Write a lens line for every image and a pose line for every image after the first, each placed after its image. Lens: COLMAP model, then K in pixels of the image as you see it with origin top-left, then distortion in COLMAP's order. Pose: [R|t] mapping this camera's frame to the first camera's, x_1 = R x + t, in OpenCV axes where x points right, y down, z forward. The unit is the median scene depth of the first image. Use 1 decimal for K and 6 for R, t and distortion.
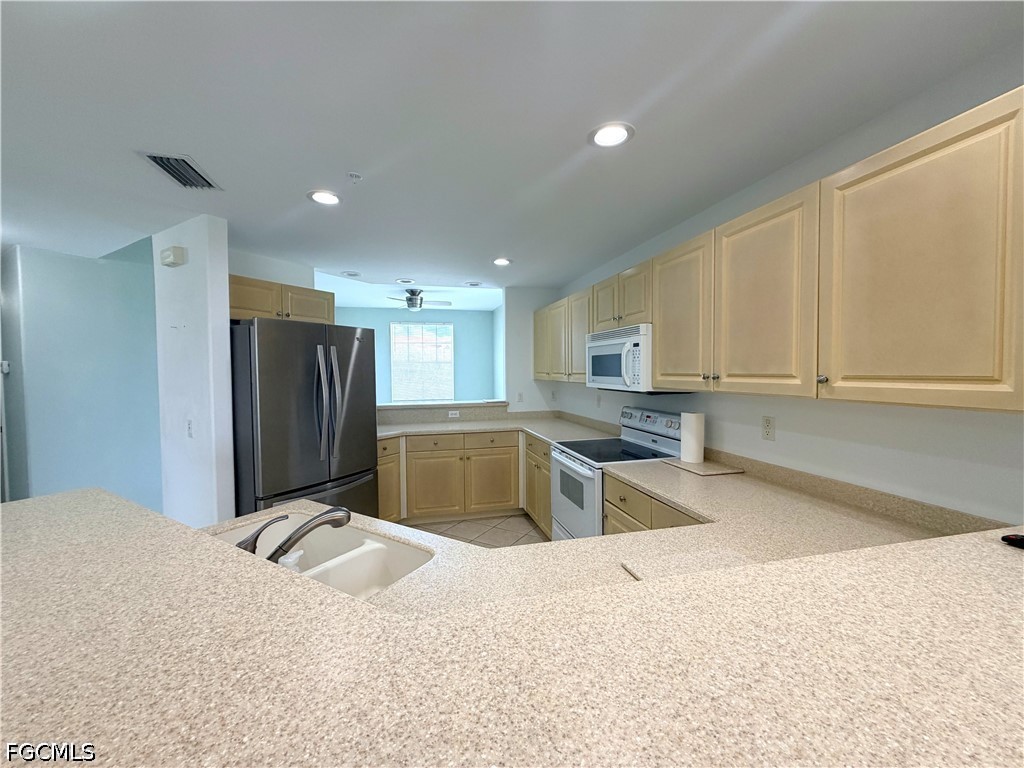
lens RADIAL K [[408.0, 0, 509.4], [0, 408.0, 383.3], [0, 0, 1]] dist [0.002660, 0.000178]
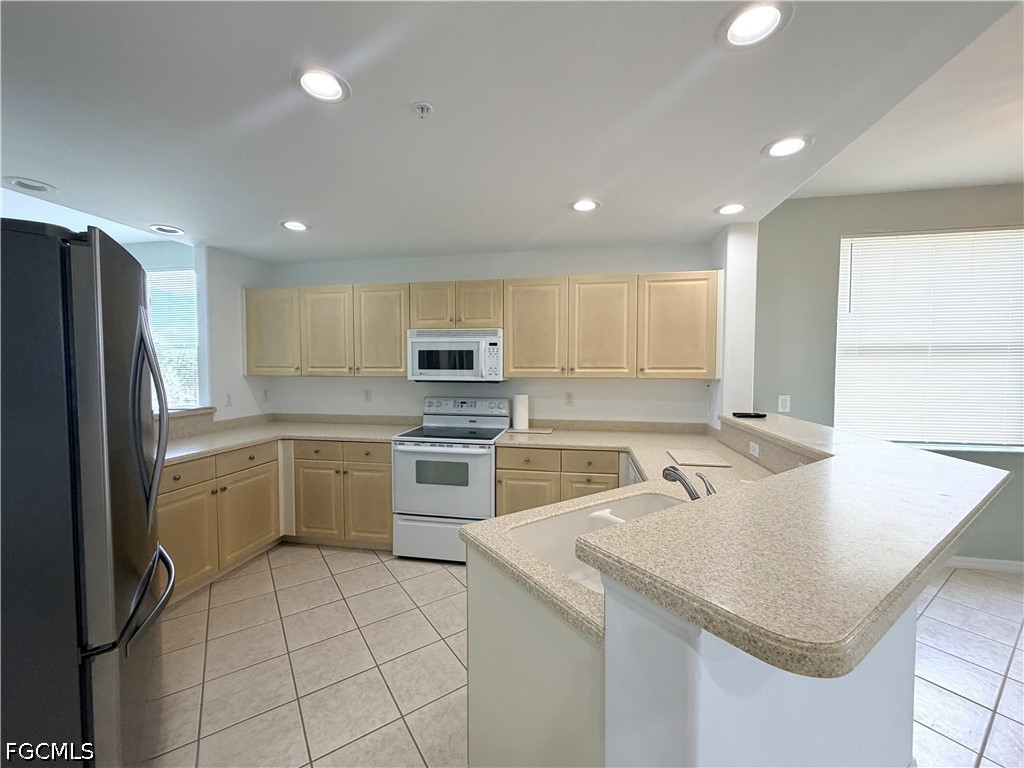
lens RADIAL K [[408.0, 0, 509.0], [0, 408.0, 389.6], [0, 0, 1]] dist [0.002660, 0.000178]
pose [[0.409893, -0.041303, 0.911198, -0.814412], [0.023224, 0.999123, 0.034842, 0.003728], [-0.911838, 0.006881, 0.410493, 0.427491]]
